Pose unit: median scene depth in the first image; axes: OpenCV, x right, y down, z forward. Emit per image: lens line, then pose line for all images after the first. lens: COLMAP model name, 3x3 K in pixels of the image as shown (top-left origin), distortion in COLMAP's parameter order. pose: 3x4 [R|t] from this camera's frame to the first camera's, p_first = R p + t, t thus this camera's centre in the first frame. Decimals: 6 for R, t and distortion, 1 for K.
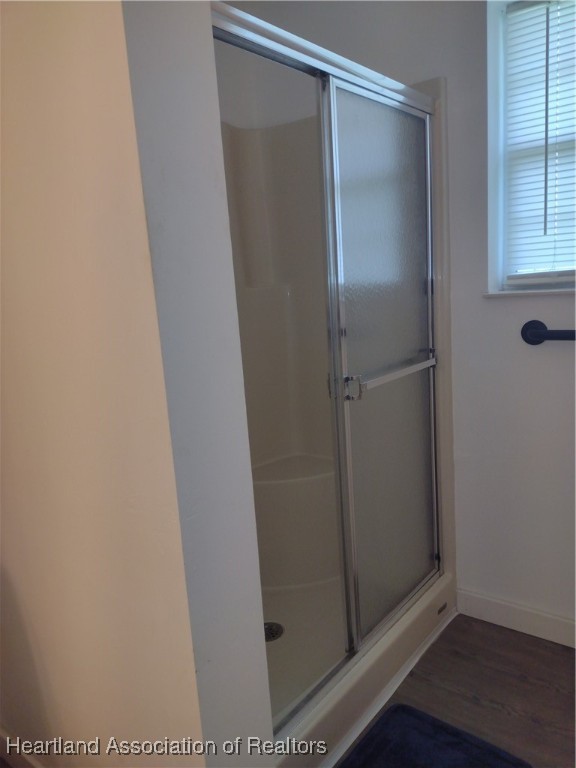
lens RADIAL K [[566.5, 0, 288.0], [0, 566.5, 384.0], [0, 0, 1]] dist [0.069254, -0.104280]
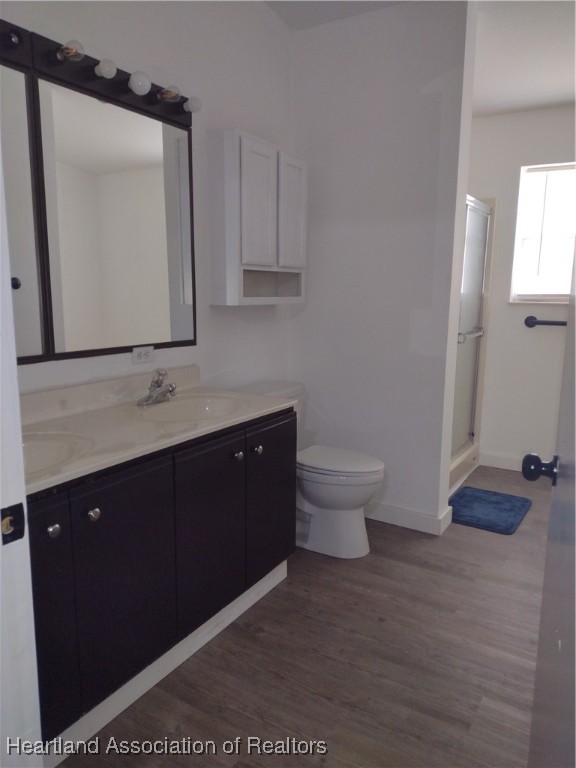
lens RADIAL K [[566.5, 0, 288.0], [0, 566.5, 384.0], [0, 0, 1]] dist [0.069254, -0.104280]
pose [[0.989989, 0.059054, 0.128198, -0.692965], [-0.057700, 0.998232, -0.014256, 0.213575], [-0.128813, 0.006716, 0.991646, -0.957873]]
